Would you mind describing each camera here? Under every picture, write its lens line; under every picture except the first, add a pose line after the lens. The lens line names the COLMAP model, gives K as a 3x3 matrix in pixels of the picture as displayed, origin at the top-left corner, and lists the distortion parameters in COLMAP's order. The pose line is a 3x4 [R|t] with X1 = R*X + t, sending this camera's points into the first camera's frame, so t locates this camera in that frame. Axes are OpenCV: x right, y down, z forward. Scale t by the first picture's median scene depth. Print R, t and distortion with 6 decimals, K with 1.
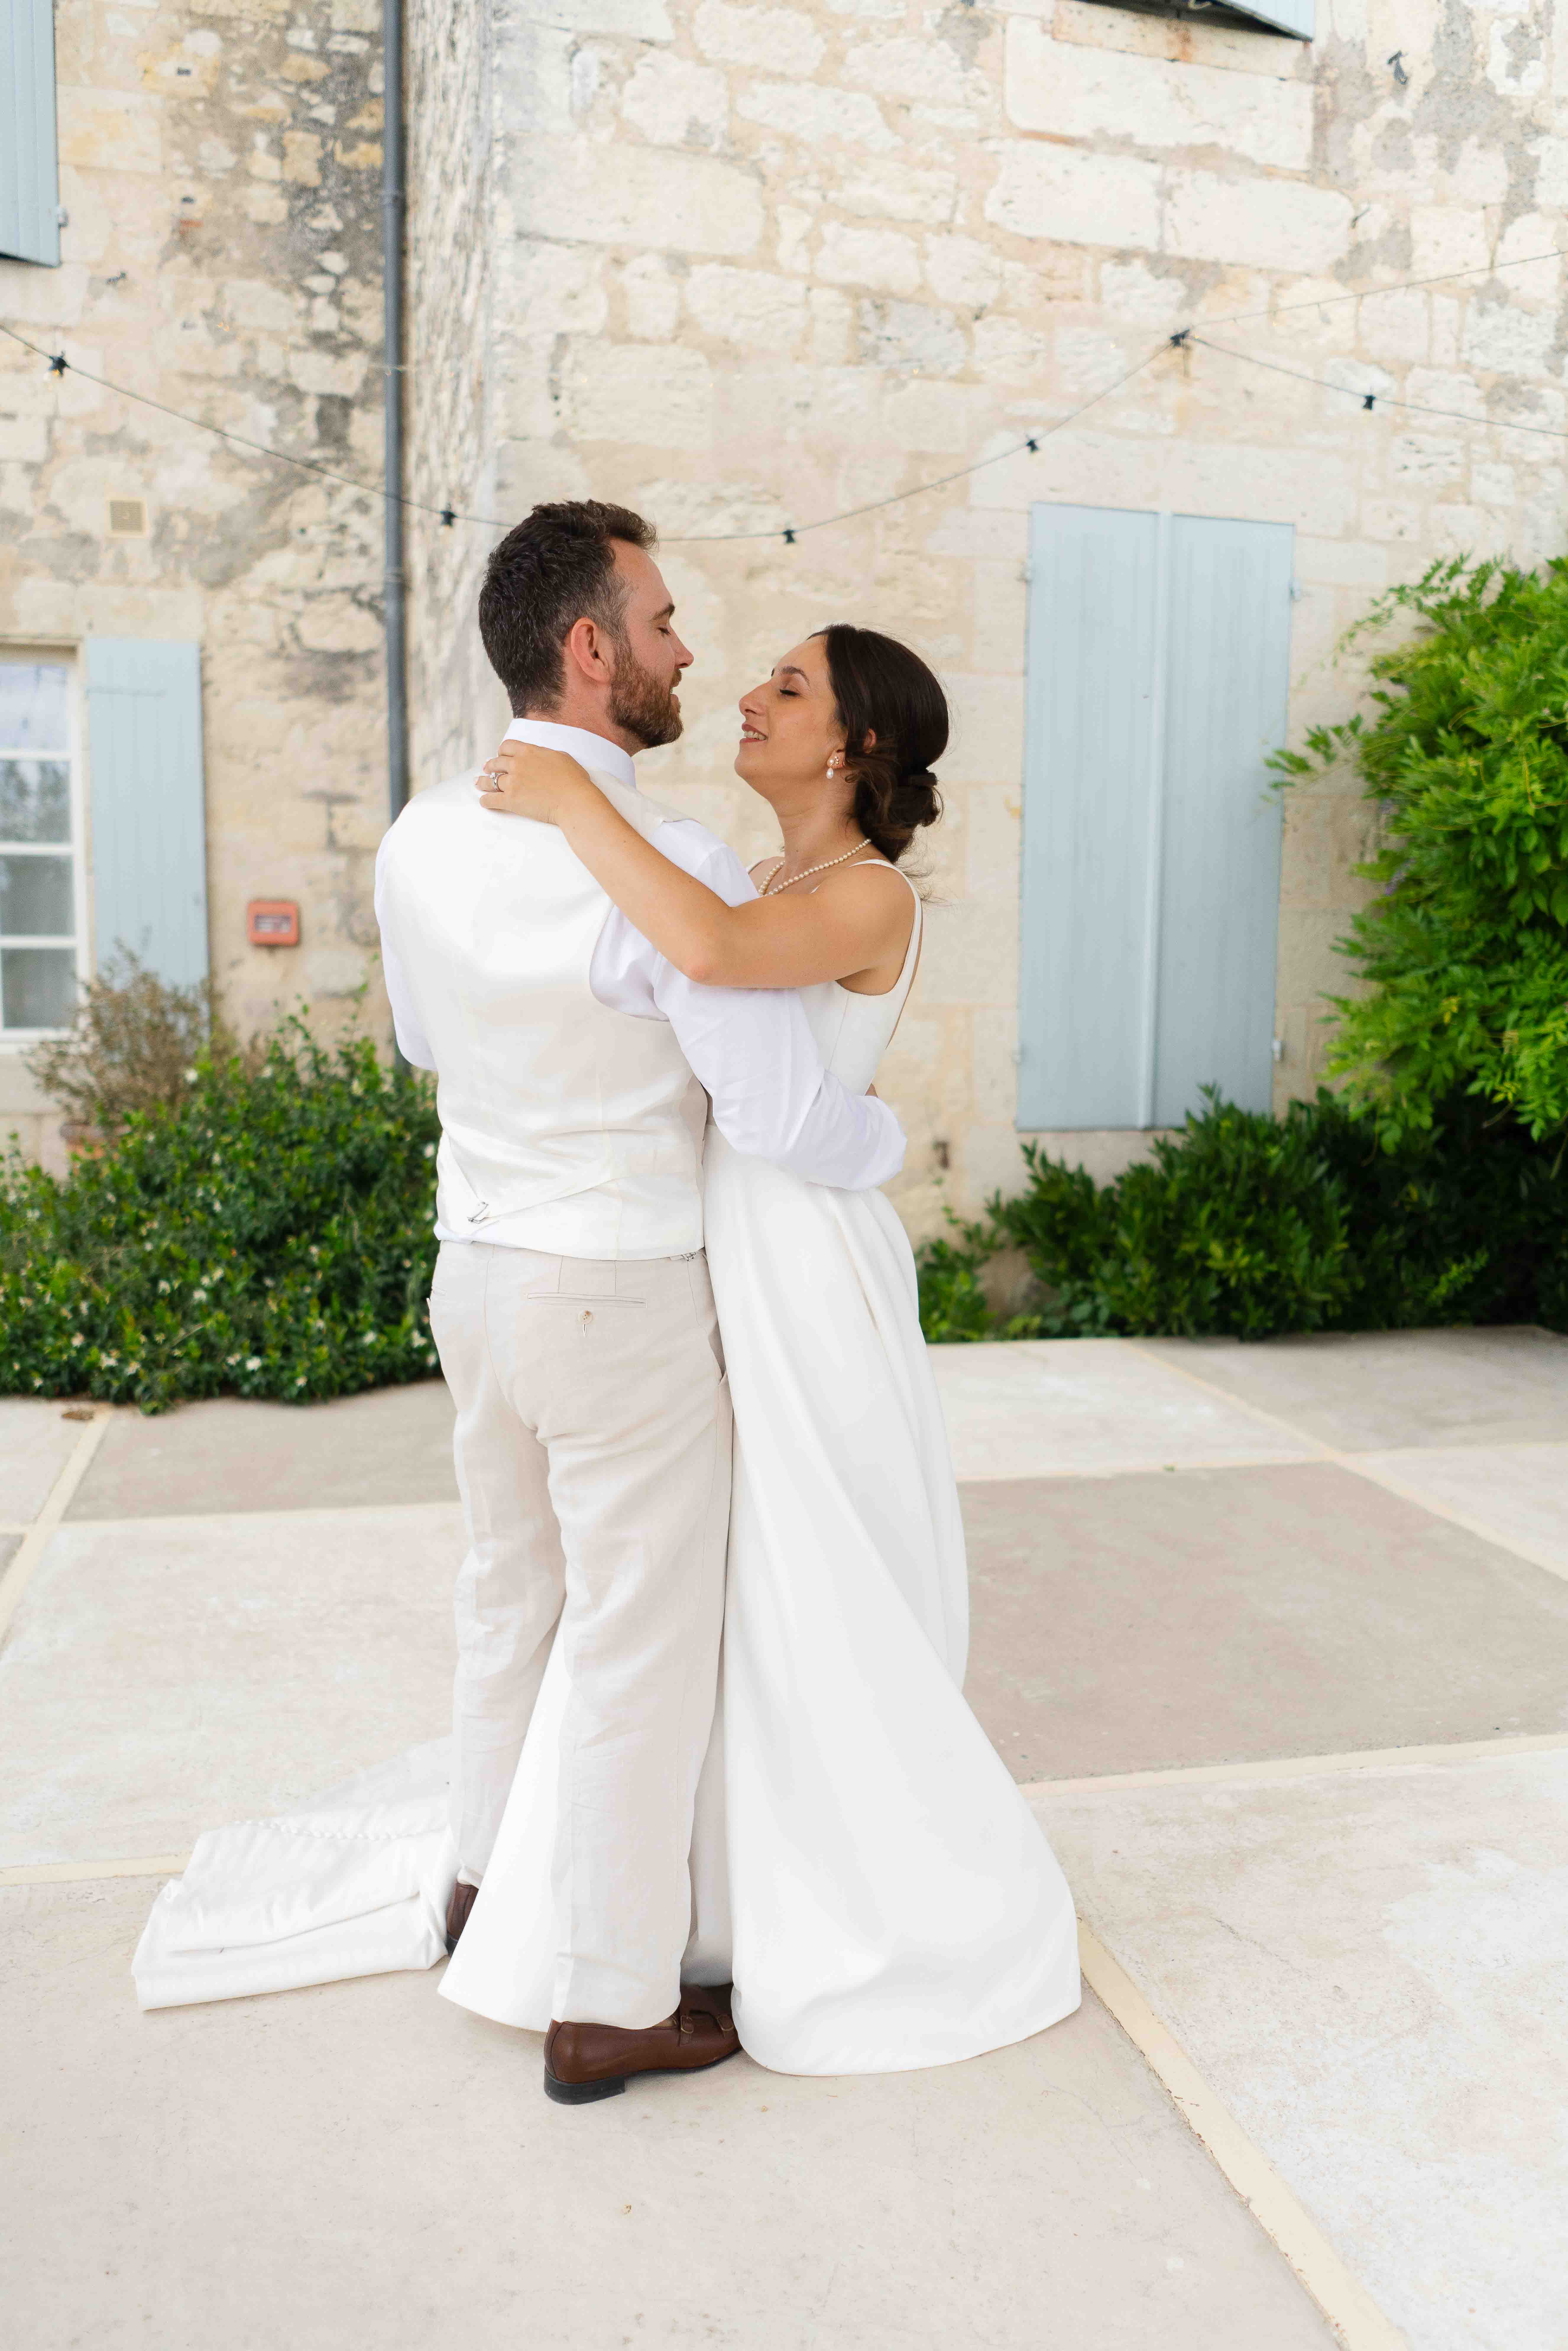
lens RADIAL K [[1830.9, 0, 791.8], [0, 1830.9, 1181.9], [0, 0, 1]] dist [-0.020631, -0.009126]
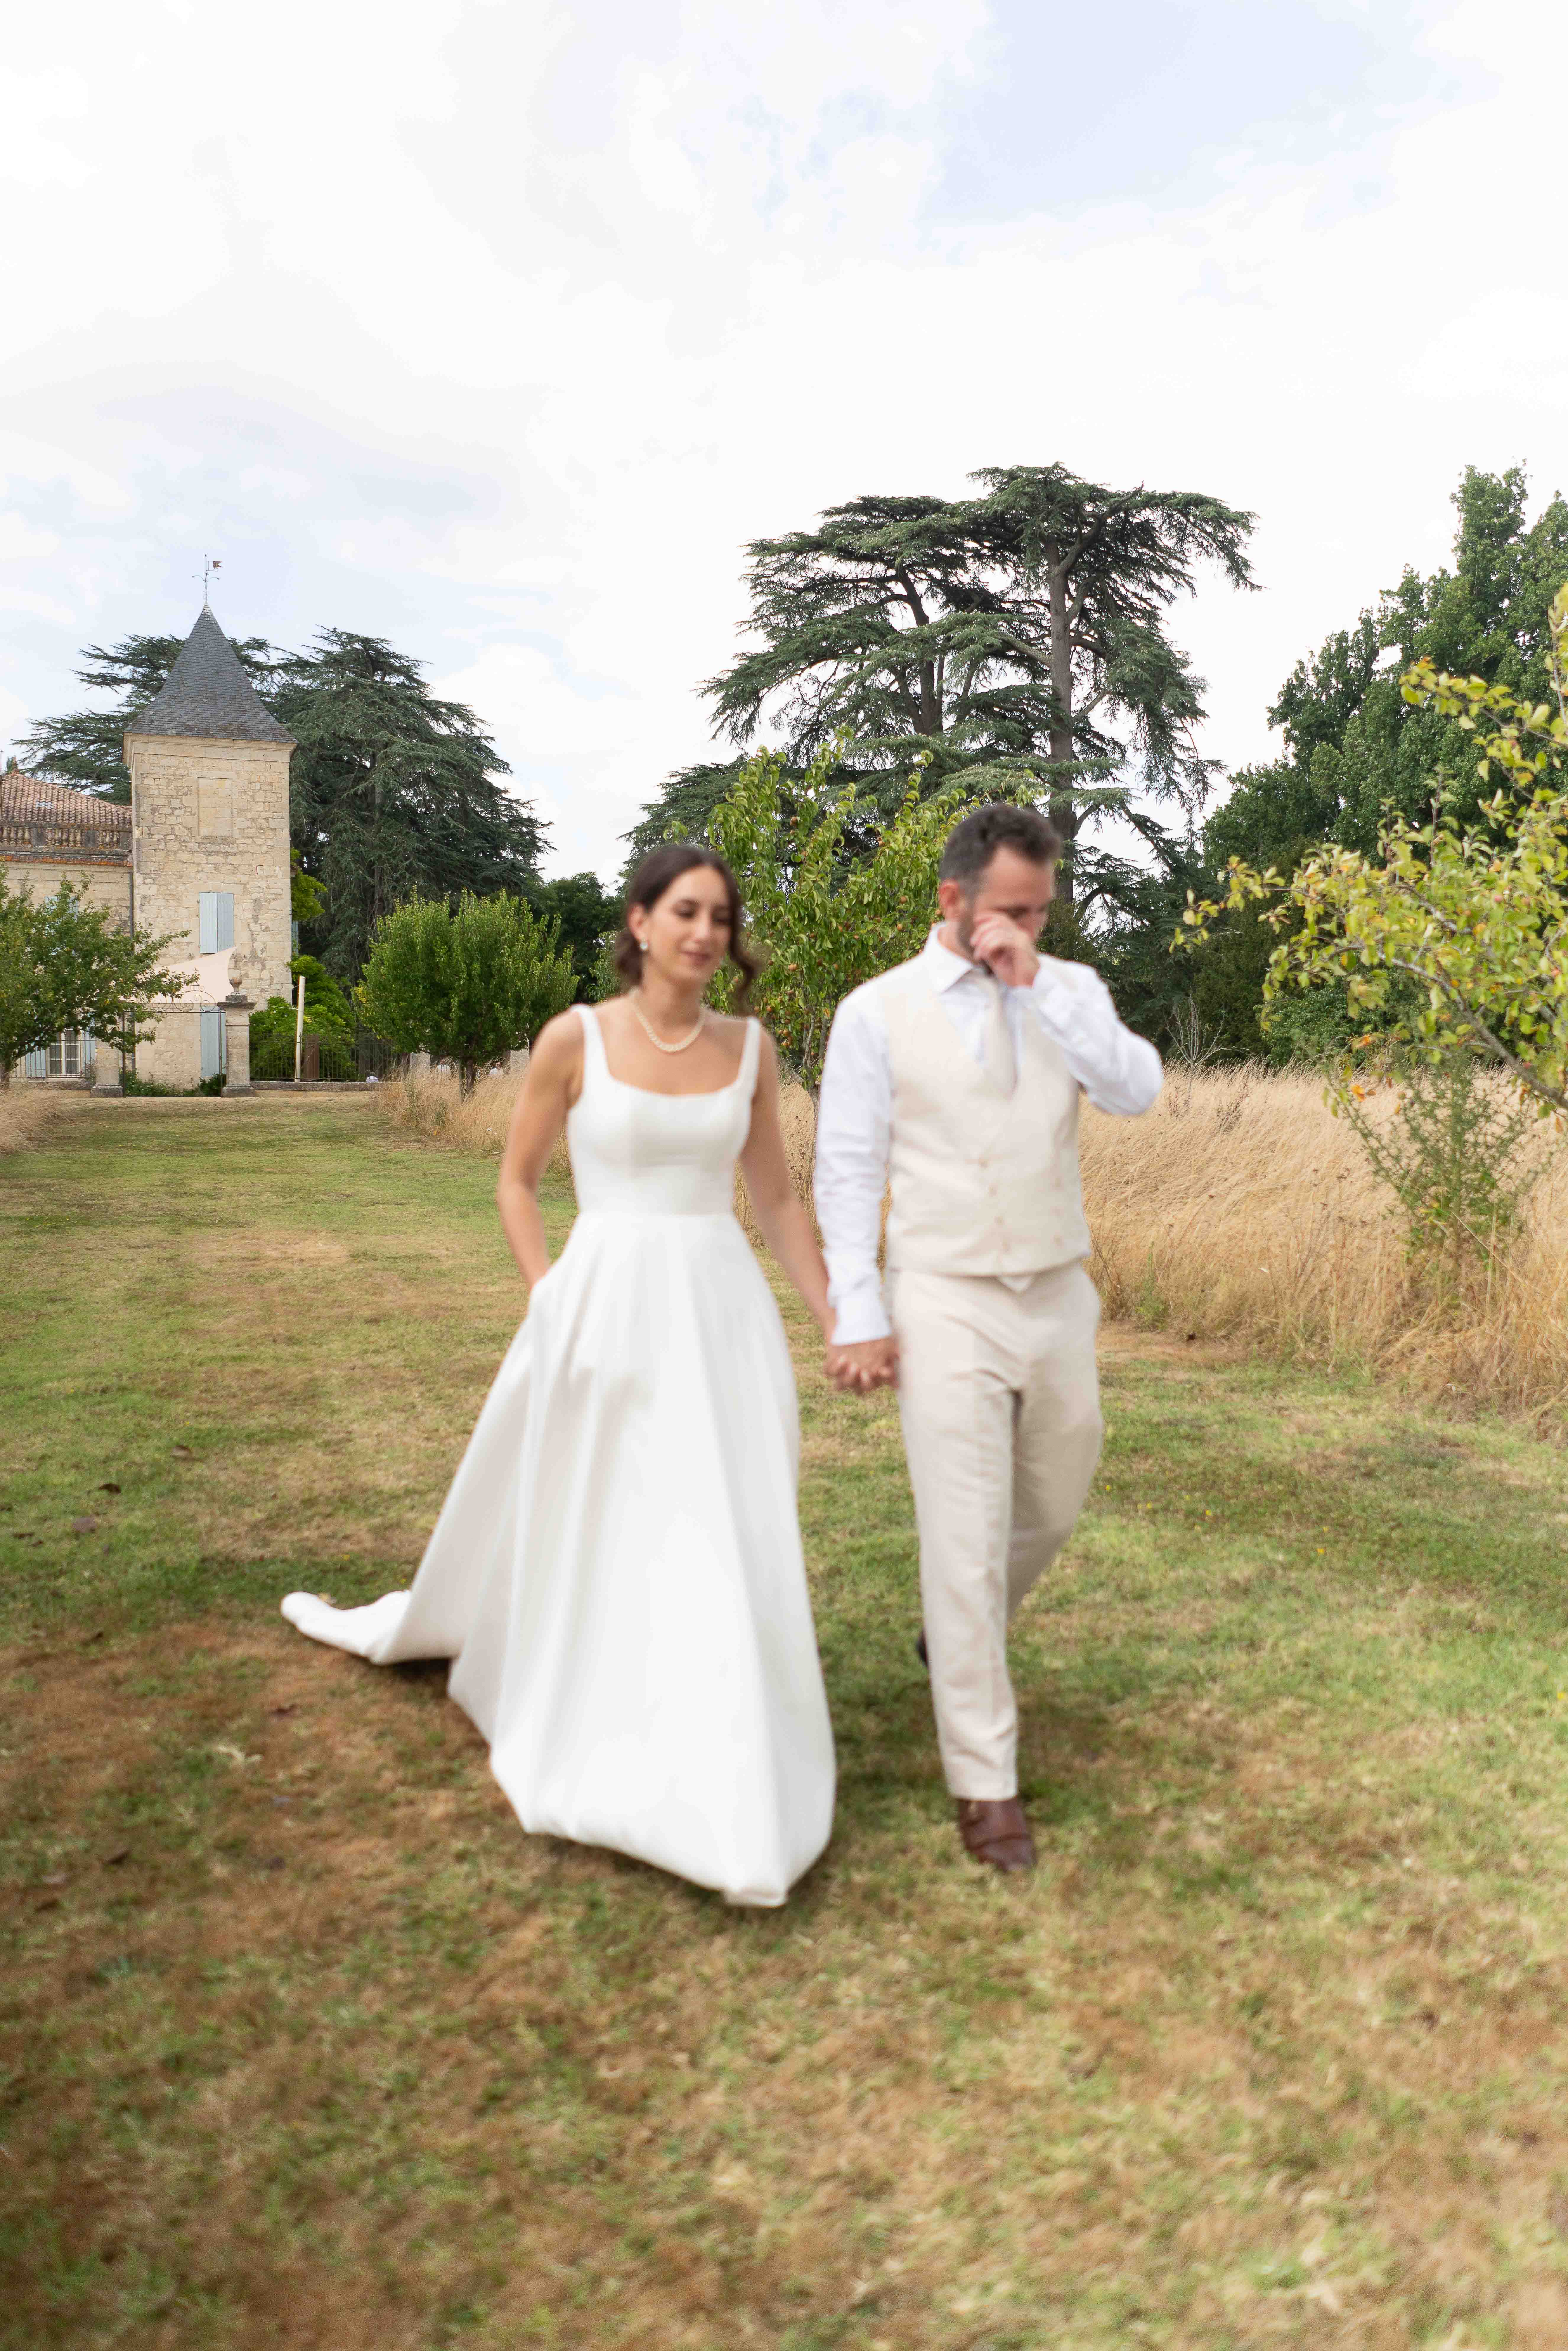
lens RADIAL K [[1827.0, 0, 784.0], [0, 1827.0, 1175.5], [0, 0, 1]] dist [-0.036240, -0.003526]
pose [[0.995274, -0.019955, 0.095037, 2.125805], [0.028261, 0.995819, -0.086868, 1.317794], [-0.092906, 0.089143, 0.991676, -8.097352]]
